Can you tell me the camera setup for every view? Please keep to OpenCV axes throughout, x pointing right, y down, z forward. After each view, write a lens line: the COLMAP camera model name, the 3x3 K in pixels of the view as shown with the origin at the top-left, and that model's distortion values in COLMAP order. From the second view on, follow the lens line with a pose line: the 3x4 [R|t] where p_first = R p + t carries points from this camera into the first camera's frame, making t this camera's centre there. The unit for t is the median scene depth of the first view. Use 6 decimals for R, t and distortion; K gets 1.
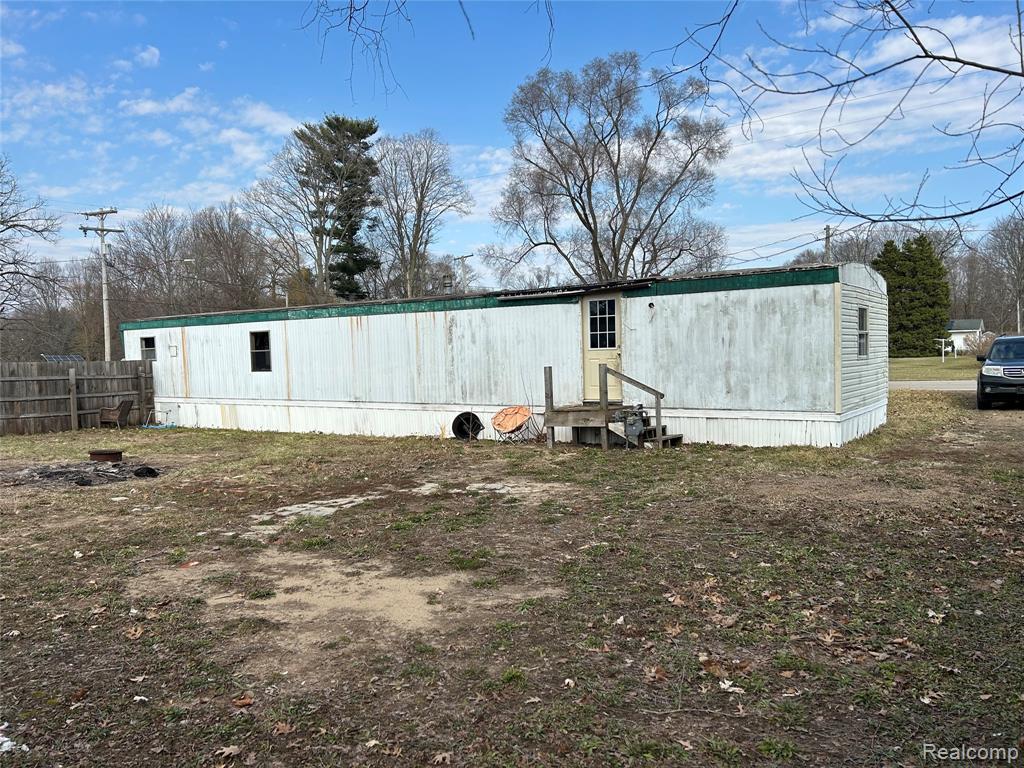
lens RADIAL K [[760.5, 0, 512.0], [0, 760.5, 384.0], [0, 0, 1]] dist [-0.000930, -0.004480]
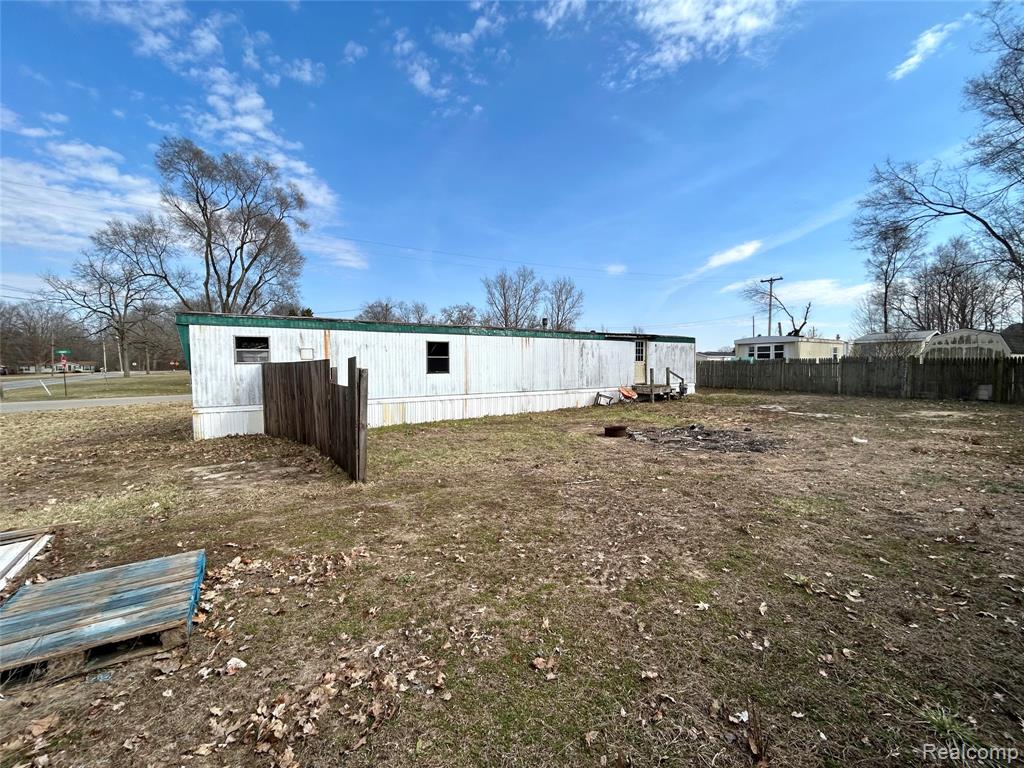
lens RADIAL K [[410.0, 0, 512.0], [0, 410.0, 384.0], [0, 0, 1]] dist [-0.000008, -0.000003]
pose [[0.404419, -0.025668, 0.914214, -1.317762], [0.035841, 0.999283, 0.012201, -0.004706], [-0.913871, 0.027832, 0.405049, 0.898223]]
